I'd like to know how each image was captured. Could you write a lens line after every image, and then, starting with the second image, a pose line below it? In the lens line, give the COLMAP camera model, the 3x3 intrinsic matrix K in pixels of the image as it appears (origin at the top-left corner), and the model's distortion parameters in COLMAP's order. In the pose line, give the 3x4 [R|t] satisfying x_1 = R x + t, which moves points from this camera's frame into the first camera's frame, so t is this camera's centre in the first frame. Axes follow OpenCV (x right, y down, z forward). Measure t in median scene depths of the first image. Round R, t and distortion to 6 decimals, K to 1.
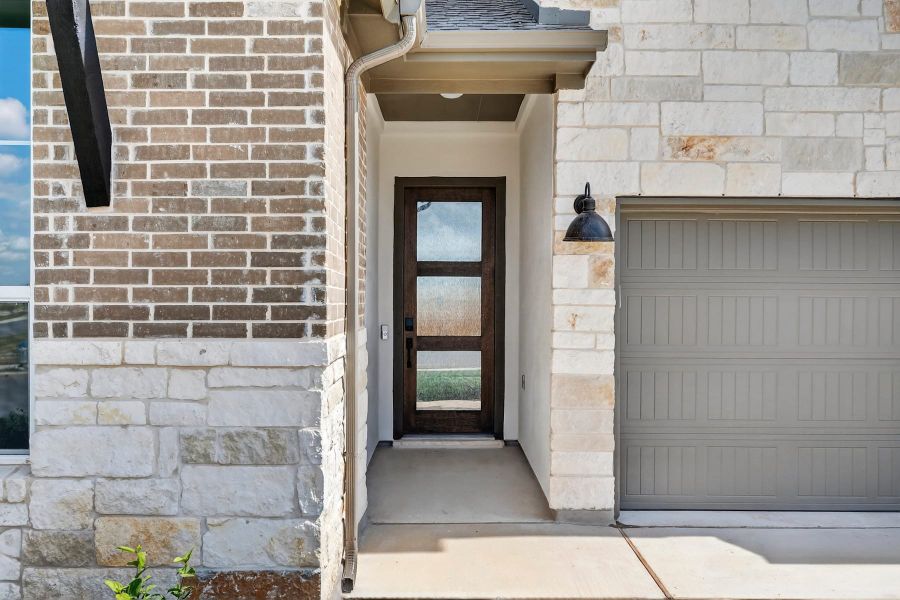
lens RADIAL K [[785.8, 0, 450.0], [0, 785.8, 300.0], [0, 0, 1]] dist [-0.003230, -0.006208]
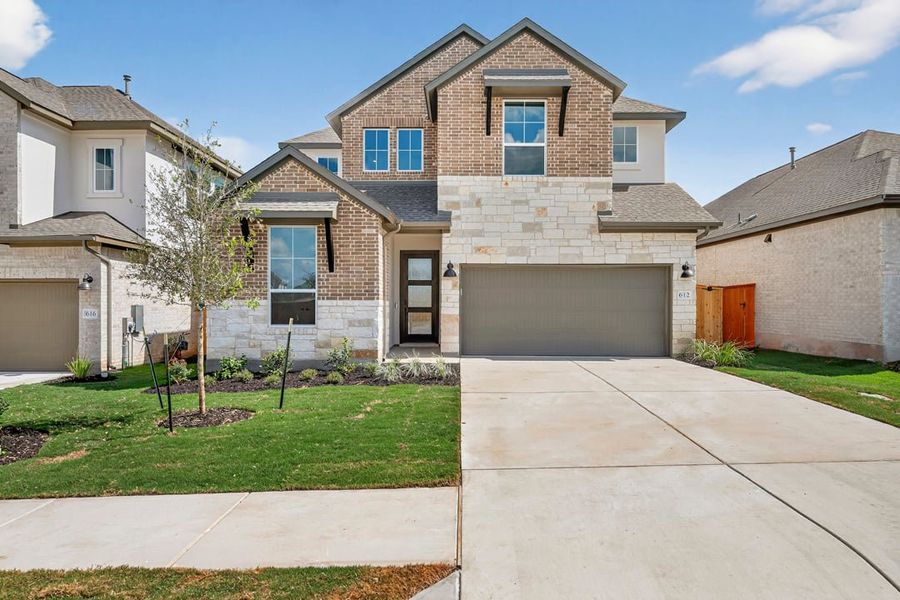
lens RADIAL K [[618.5, 0, 450.0], [0, 618.5, 300.0], [0, 0, 1]] dist [-0.002242, -0.002548]
pose [[0.999816, -0.000208, -0.019160, 0.328204], [0.000221, 1.000000, 0.000700, 0.044037], [0.019160, -0.000704, 0.999816, -2.621127]]
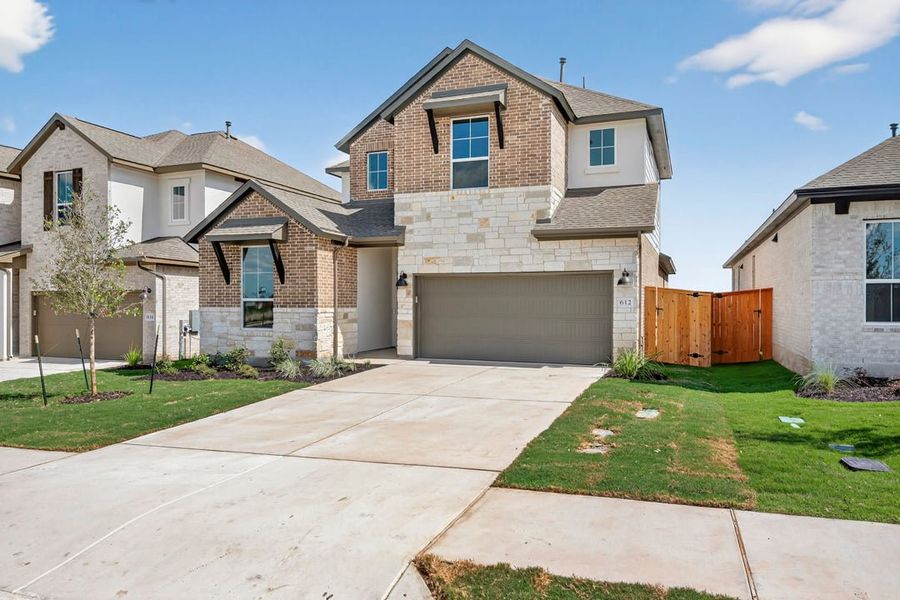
lens RADIAL K [[618.5, 0, 450.0], [0, 618.5, 300.0], [0, 0, 1]] dist [-0.002242, -0.002548]
pose [[0.931637, -0.002096, -0.363383, 2.183266], [0.002195, 0.999998, -0.000139, -0.002779], [0.363383, -0.000668, 0.931640, -2.580714]]
